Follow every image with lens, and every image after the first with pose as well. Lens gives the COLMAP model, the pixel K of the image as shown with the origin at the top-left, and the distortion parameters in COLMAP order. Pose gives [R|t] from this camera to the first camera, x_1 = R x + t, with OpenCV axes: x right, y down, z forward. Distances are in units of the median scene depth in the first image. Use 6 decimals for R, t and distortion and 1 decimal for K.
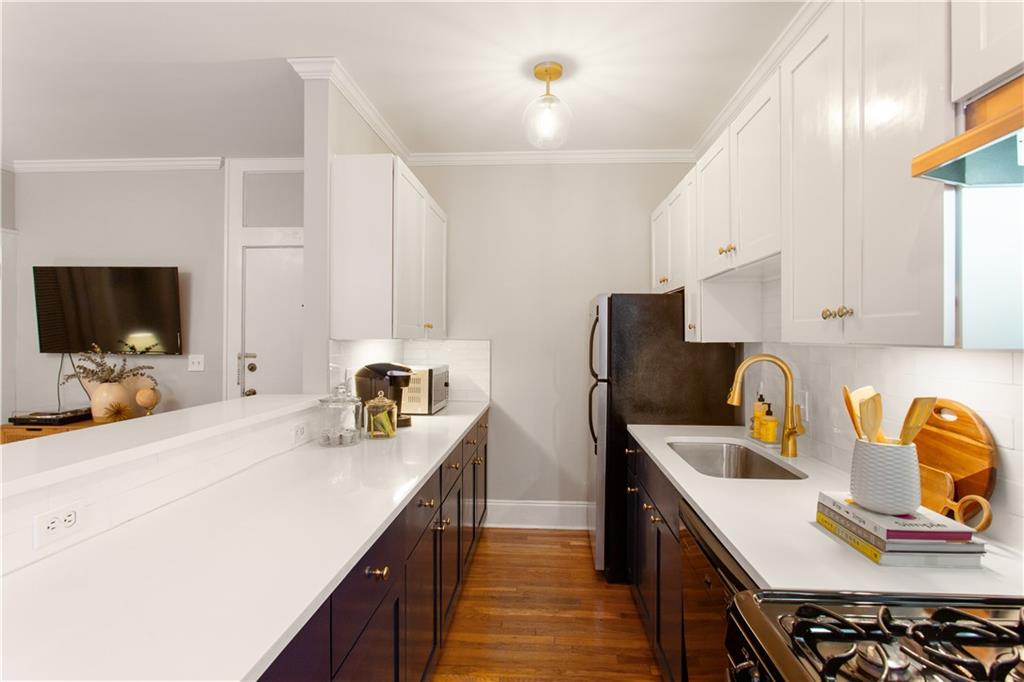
lens RADIAL K [[503.8, 0, 515.3], [0, 503.8, 338.4], [0, 0, 1]] dist [-0.000855, 0.001587]
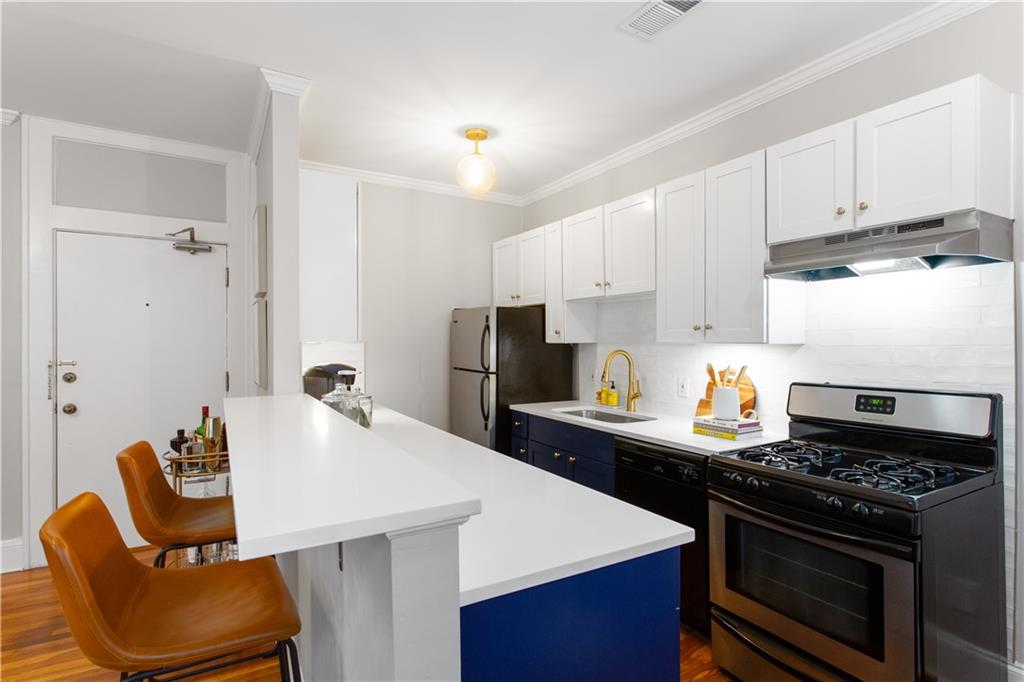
lens RADIAL K [[510.6, 0, 512.3], [0, 510.6, 344.1], [0, 0, 1]] dist [-0.000848, 0.002640]
pose [[0.831231, -0.006655, 0.555887, -0.402455], [0.003969, 0.999974, 0.006036, 0.000955], [-0.555913, -0.002811, 0.831236, -0.097714]]
